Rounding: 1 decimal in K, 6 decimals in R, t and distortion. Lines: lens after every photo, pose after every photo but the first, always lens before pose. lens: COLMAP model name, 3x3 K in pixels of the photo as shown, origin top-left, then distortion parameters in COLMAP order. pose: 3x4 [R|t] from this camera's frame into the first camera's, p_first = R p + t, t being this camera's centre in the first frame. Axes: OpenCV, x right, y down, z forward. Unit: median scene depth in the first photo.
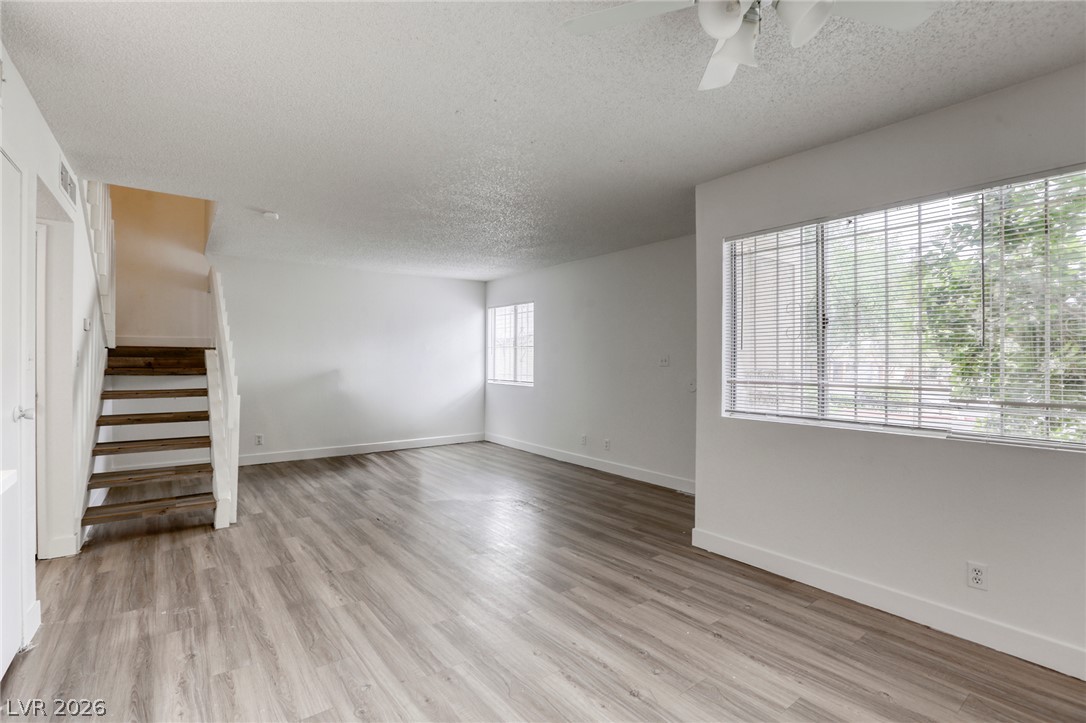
lens RADIAL K [[508.3, 0, 537.2], [0, 508.3, 358.7], [0, 0, 1]] dist [-0.054866, 0.017731]
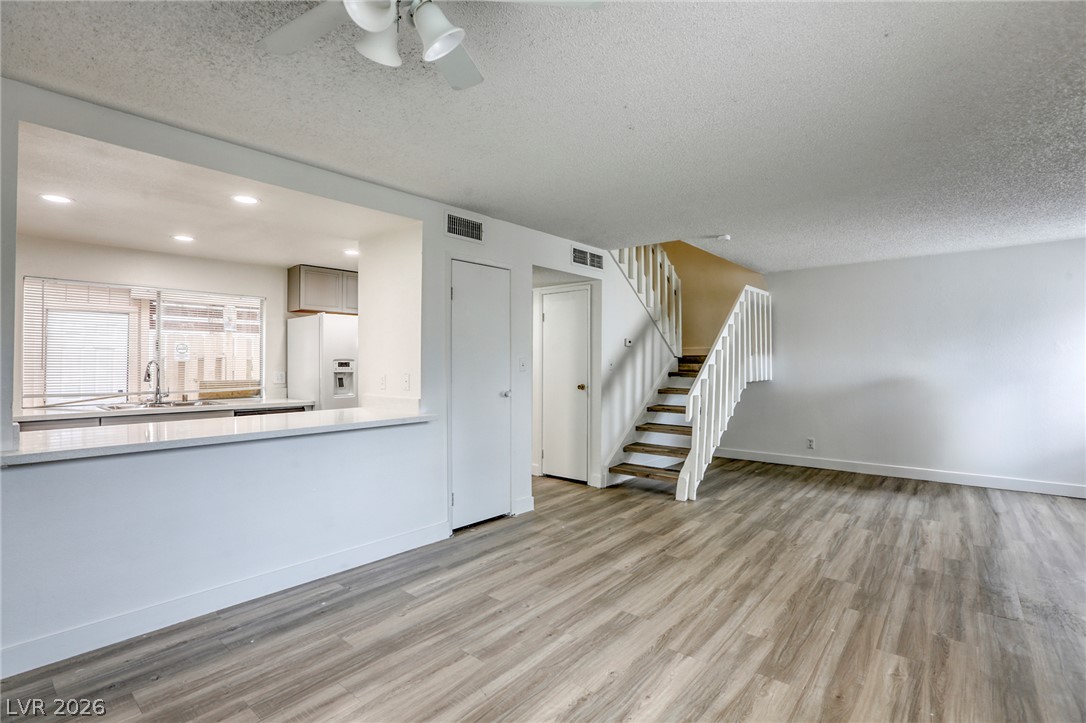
lens RADIAL K [[504.3, 0, 534.8], [0, 504.3, 358.8], [0, 0, 1]] dist [-0.042283, 0.012976]
pose [[0.208865, -0.014556, -0.977836, 0.631897], [0.002748, 0.999894, -0.014297, 0.003615], [0.977941, 0.000300, 0.208883, 0.463485]]
